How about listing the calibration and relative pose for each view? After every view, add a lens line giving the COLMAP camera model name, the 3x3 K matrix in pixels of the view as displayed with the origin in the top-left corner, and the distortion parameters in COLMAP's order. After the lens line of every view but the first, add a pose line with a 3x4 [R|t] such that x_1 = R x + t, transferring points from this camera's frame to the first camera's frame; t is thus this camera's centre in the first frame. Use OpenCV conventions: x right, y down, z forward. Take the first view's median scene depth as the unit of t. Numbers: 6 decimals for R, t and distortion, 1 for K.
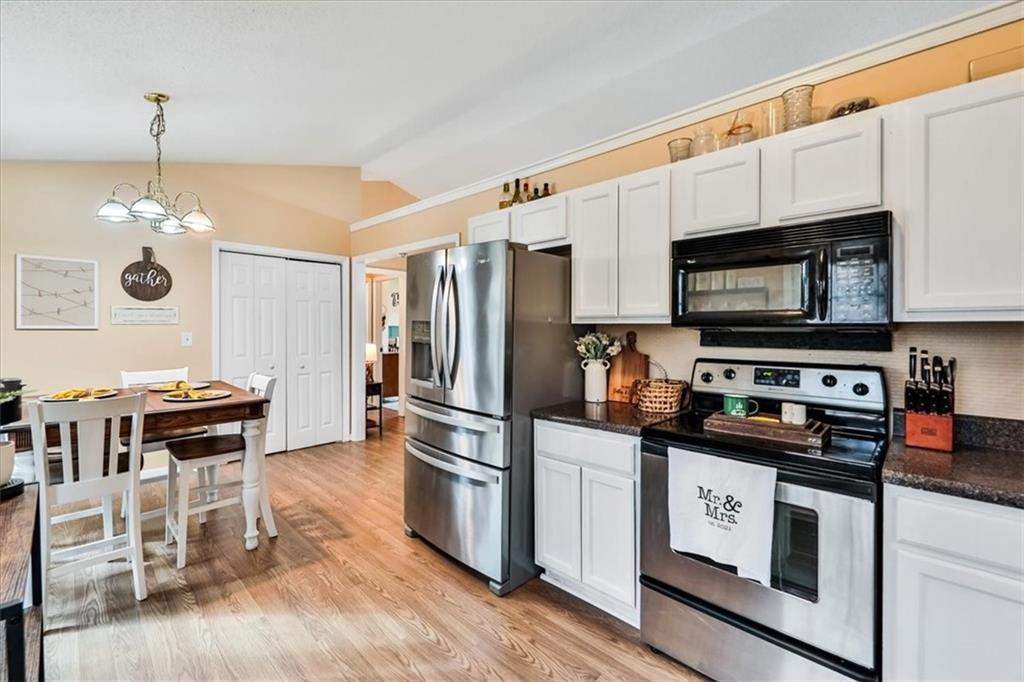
lens RADIAL K [[438.0, 0, 503.7], [0, 438.0, 325.4], [0, 0, 1]] dist [-0.000210, -0.002555]
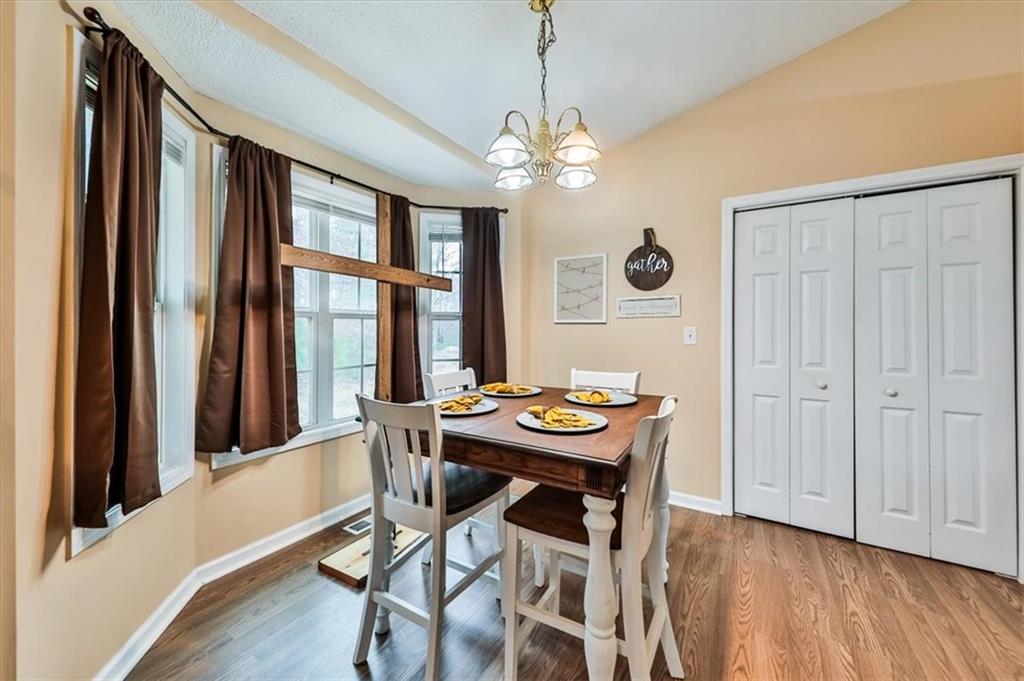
lens RADIAL K [[379.8, 0, 508.5], [0, 379.8, 329.4], [0, 0, 1]] dist [0.000674, -0.000042]
pose [[0.199120, -0.008734, -0.979936, -0.132192], [-0.003192, 0.999949, -0.009560, 0.029519], [0.979970, 0.005031, 0.199082, 0.578316]]
